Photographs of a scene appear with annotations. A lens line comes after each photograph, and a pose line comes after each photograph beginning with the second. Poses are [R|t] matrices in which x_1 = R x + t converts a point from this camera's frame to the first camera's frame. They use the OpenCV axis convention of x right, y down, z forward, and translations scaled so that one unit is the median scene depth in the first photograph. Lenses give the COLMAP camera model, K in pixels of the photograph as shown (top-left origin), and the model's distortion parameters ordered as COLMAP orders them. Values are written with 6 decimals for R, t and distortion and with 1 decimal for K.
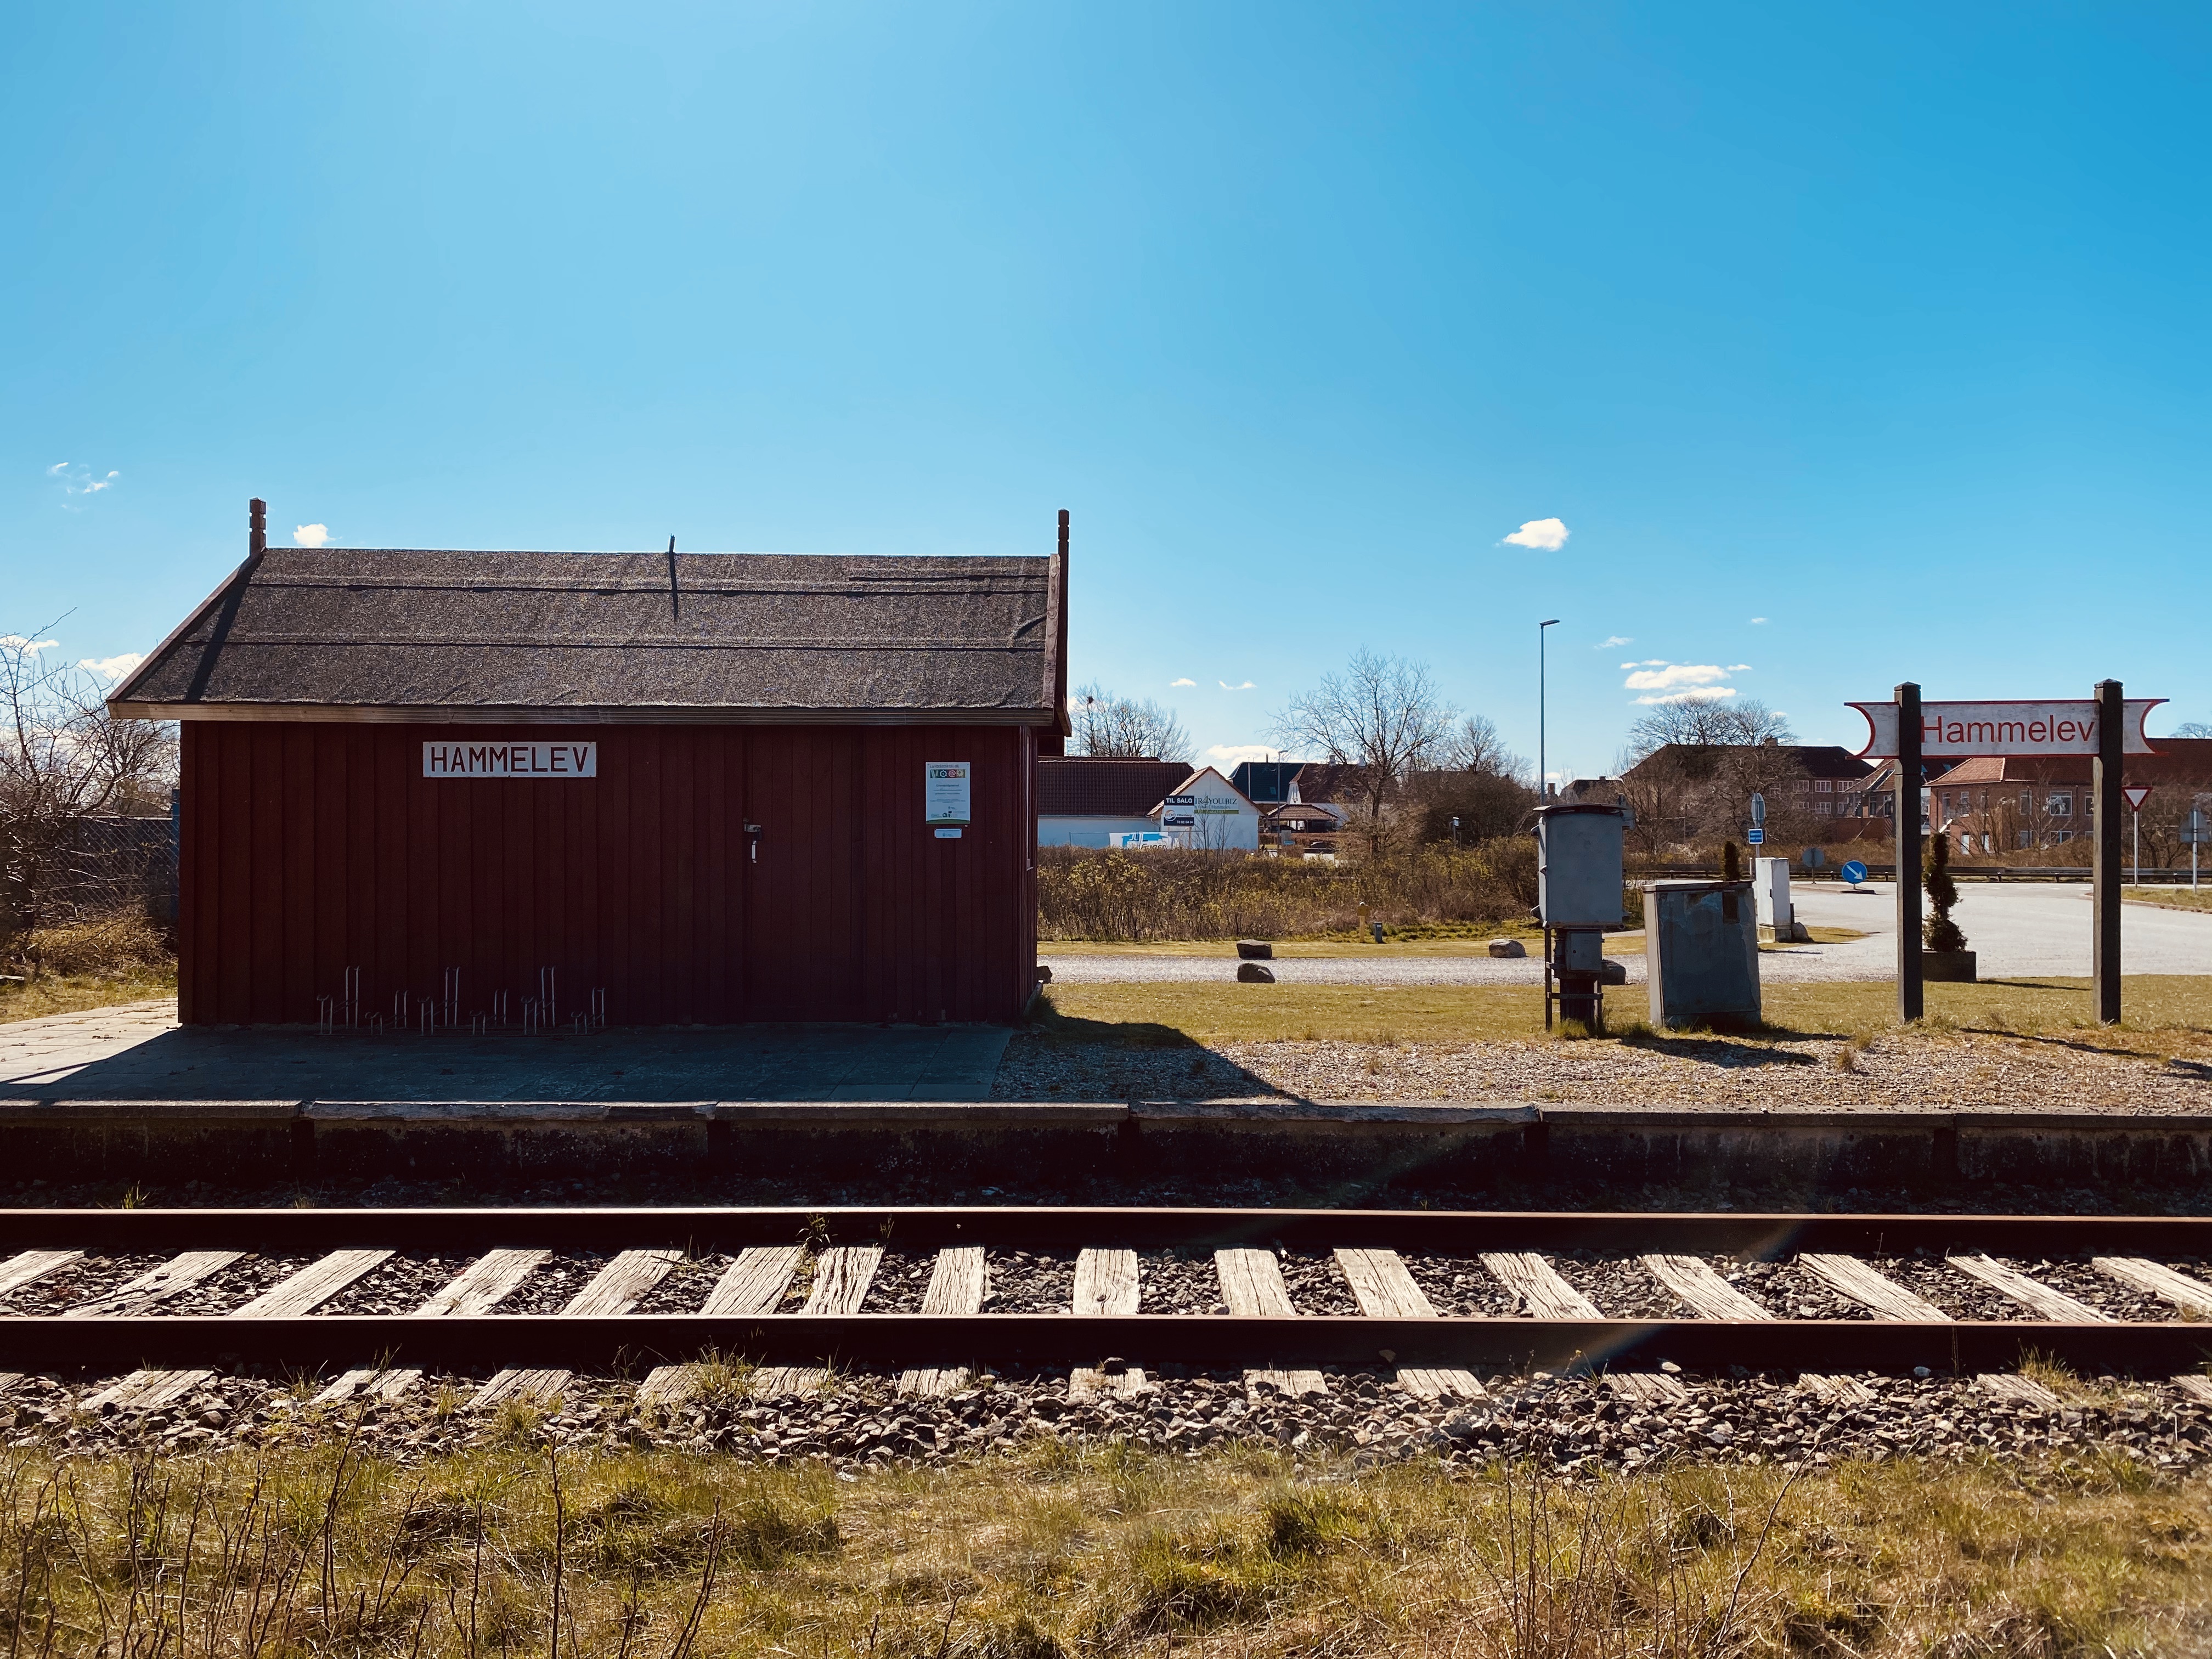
lens RADIAL K [[1665.9, 0, 1054.8], [0, 1665.9, 823.8], [0, 0, 1]] dist [-0.005560, 0.006657]
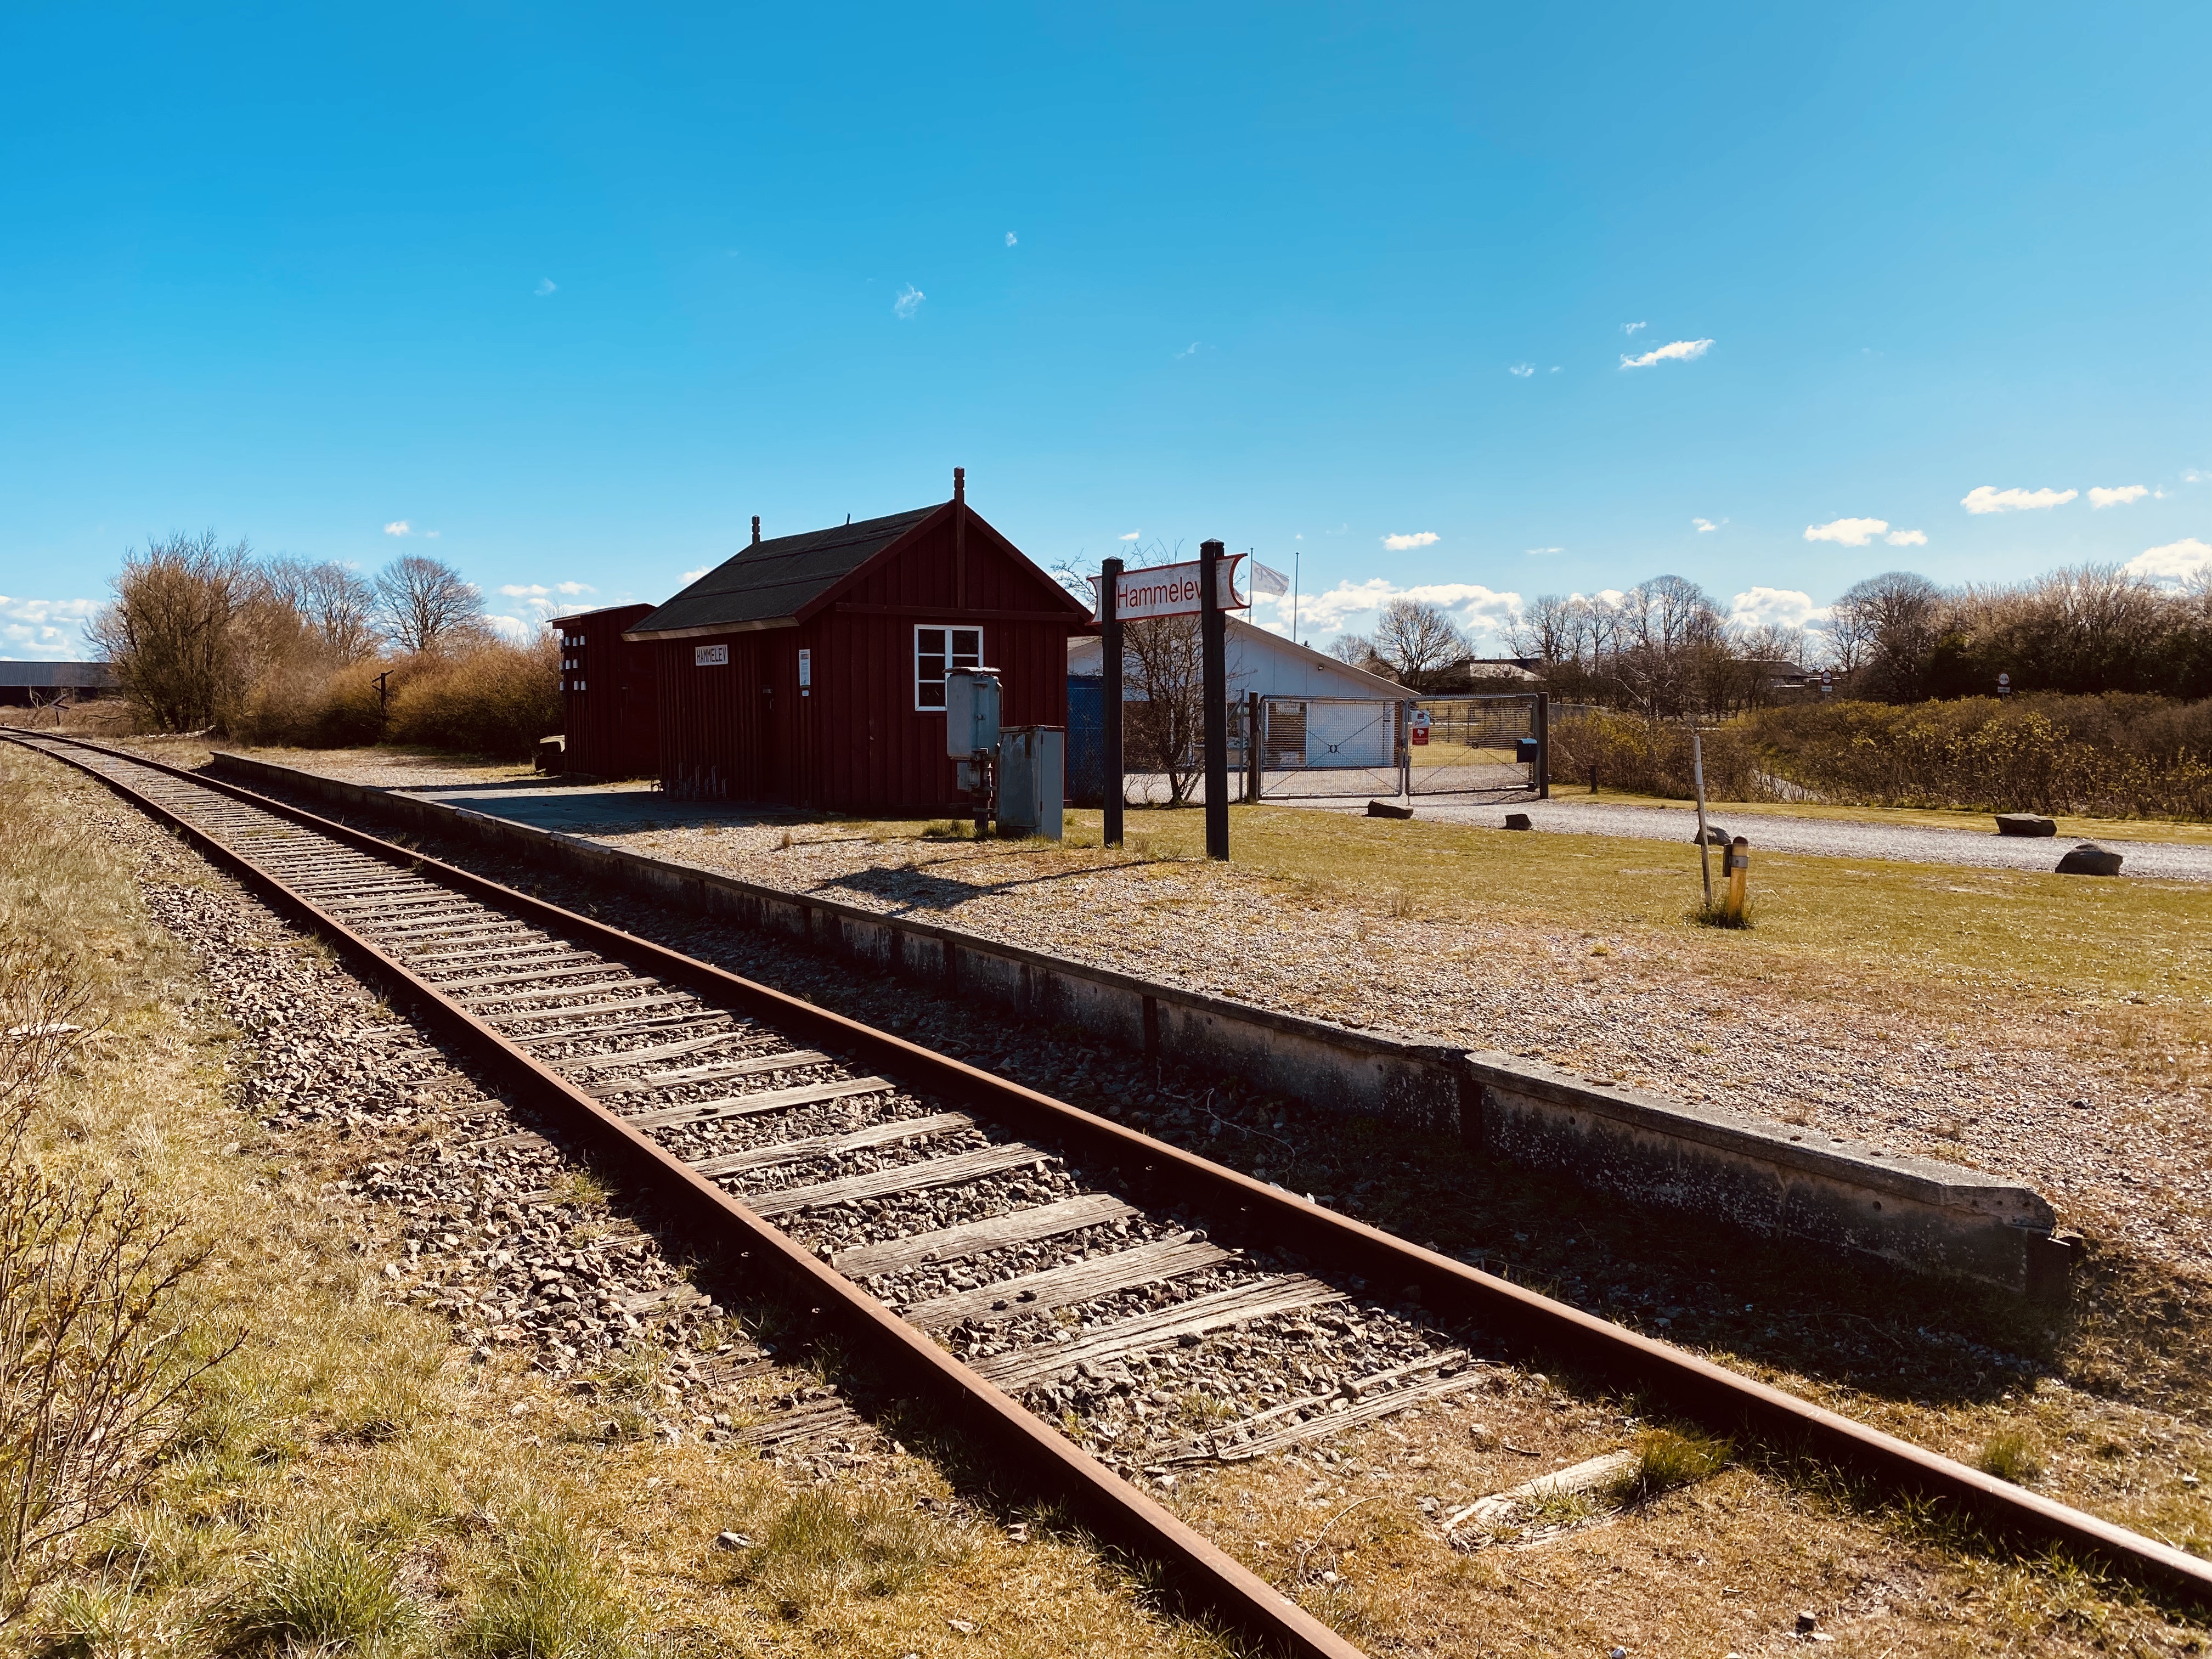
lens RADIAL K [[1646.5, 0, 1105.8], [0, 1646.5, 820.6], [0, 0, 1]] dist [0.024778, -0.006773]
pose [[0.542247, 0.055767, -0.838367, 1.335624], [0.012264, 0.997163, 0.074262, 0.013149], [0.840130, -0.050550, 0.540025, 0.323477]]
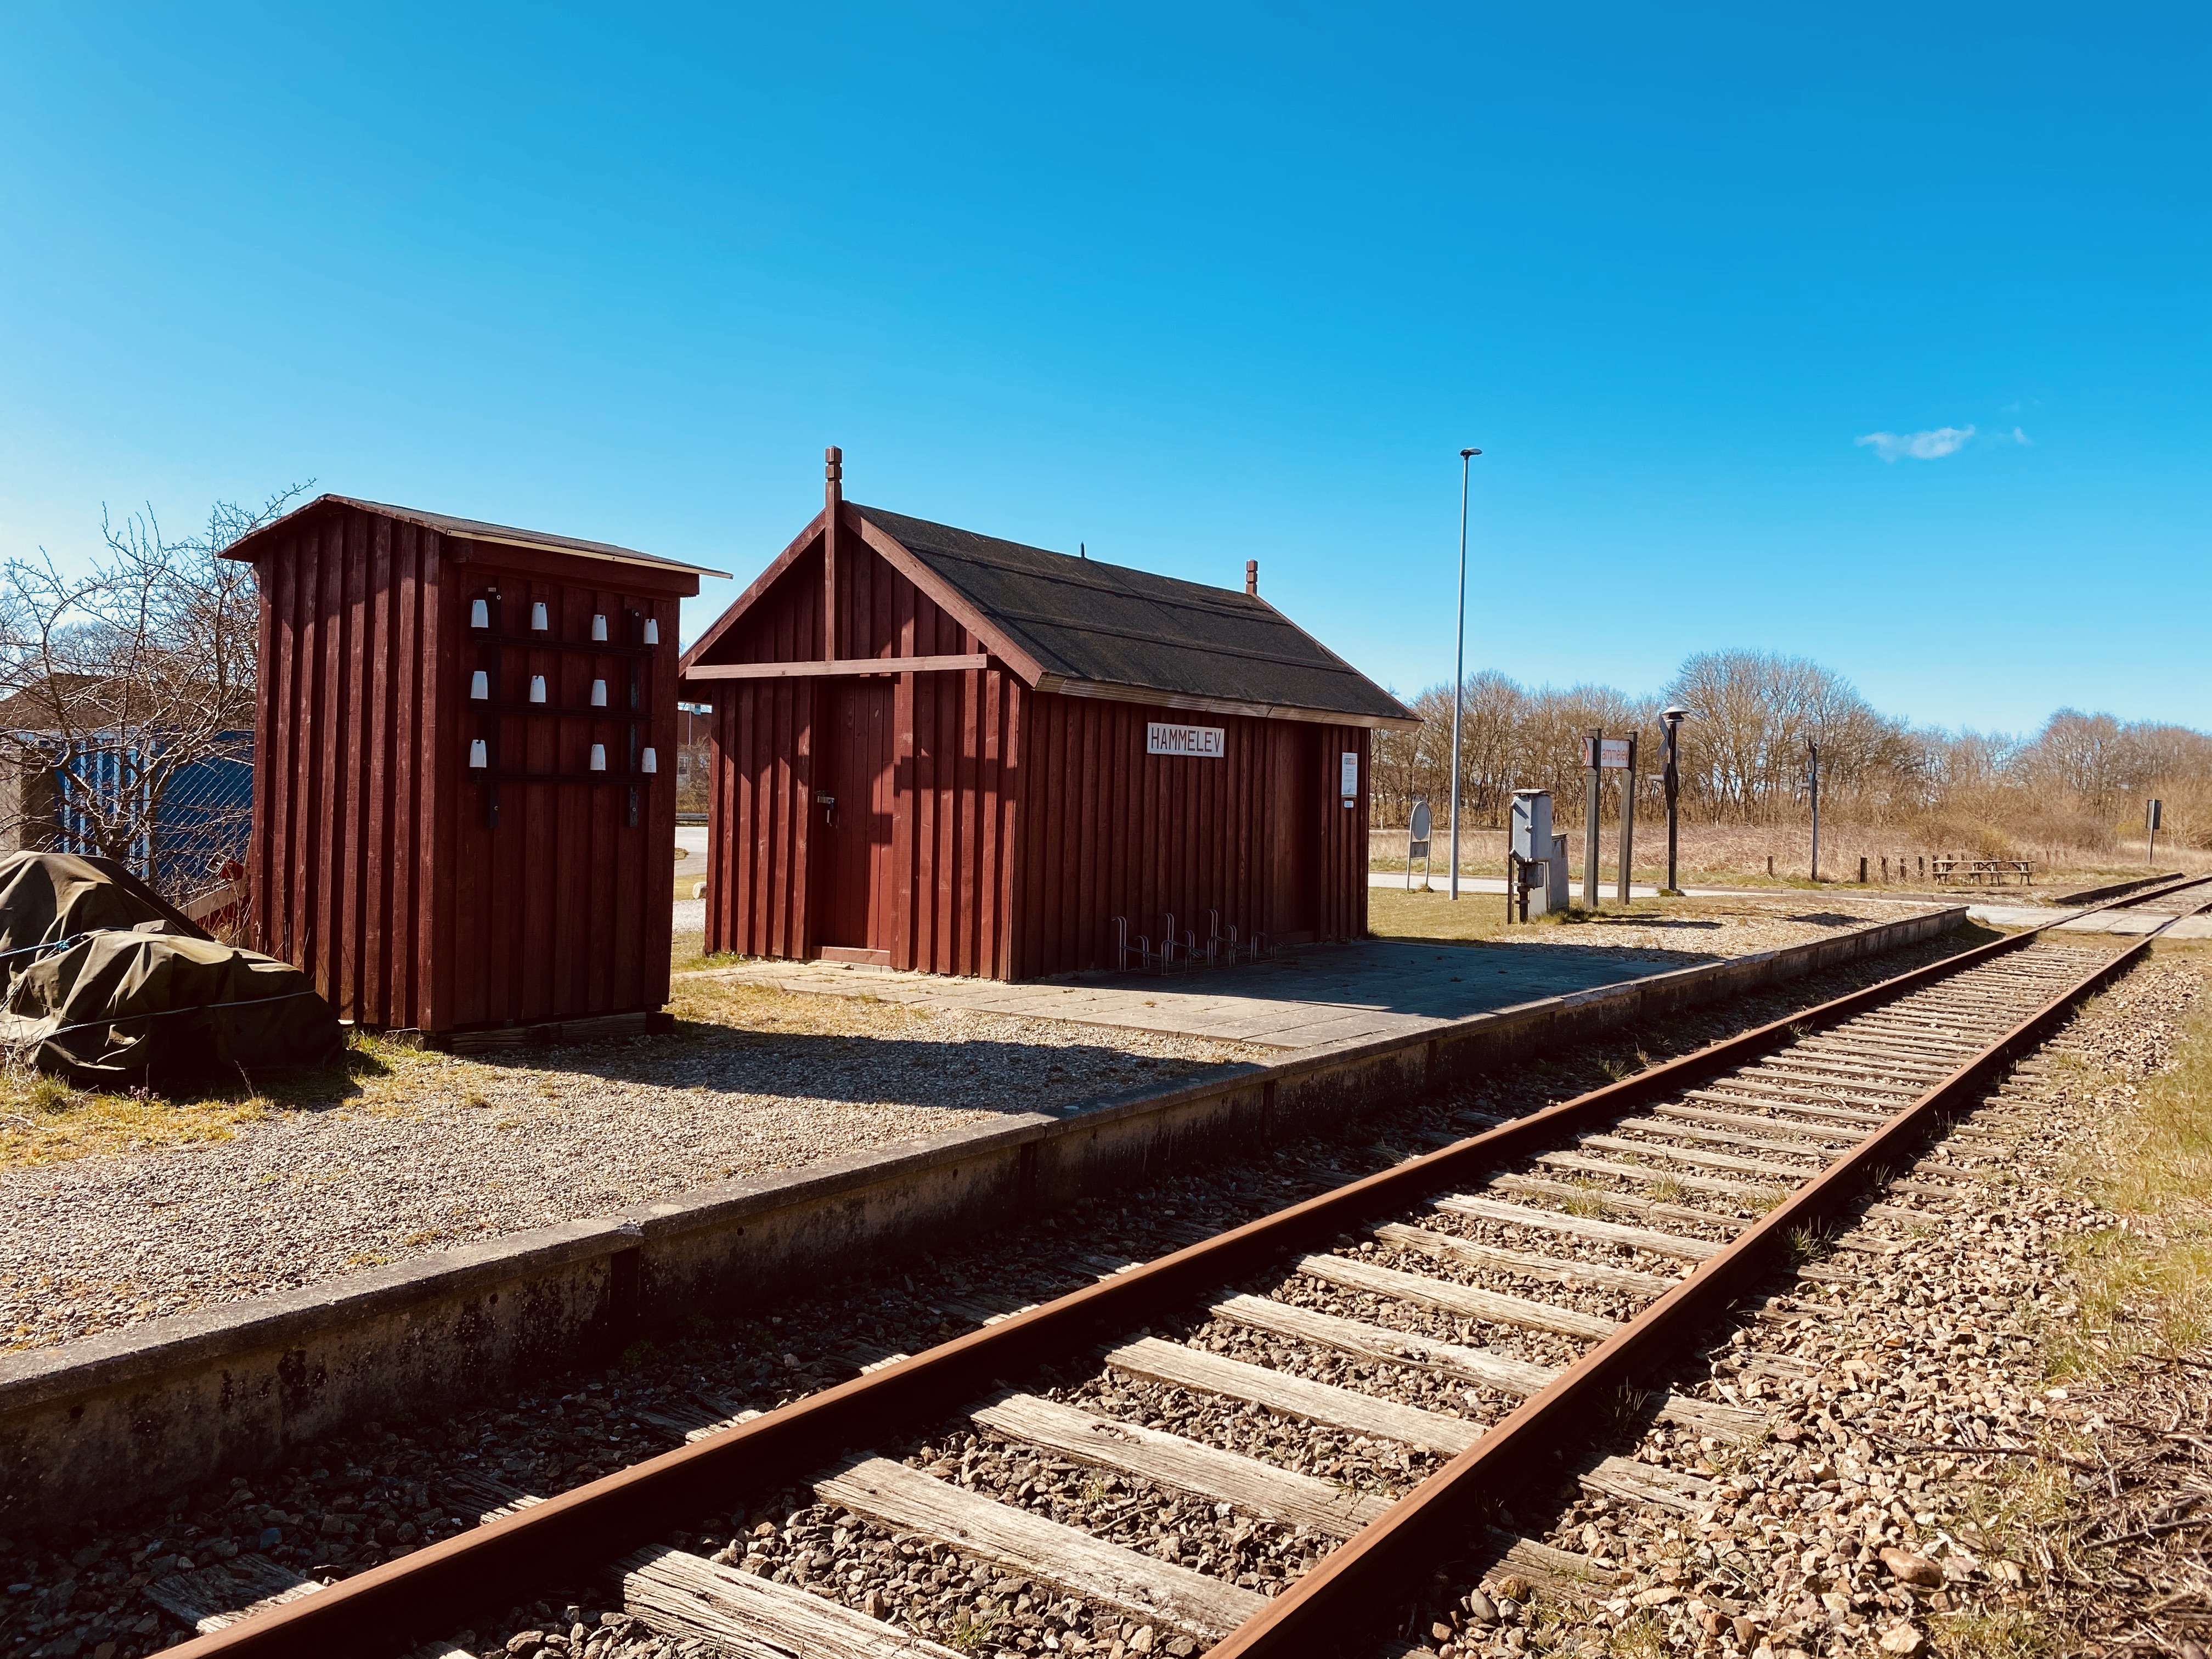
lens RADIAL K [[1646.5, 0, 1105.8], [0, 1646.5, 820.6], [0, 0, 1]] dist [0.024778, -0.006773]
pose [[0.586700, -0.001299, 0.809803, -1.203665], [-0.027330, 0.999397, 0.021404, -0.003982], [-0.809343, -0.034690, 0.586311, 0.313365]]
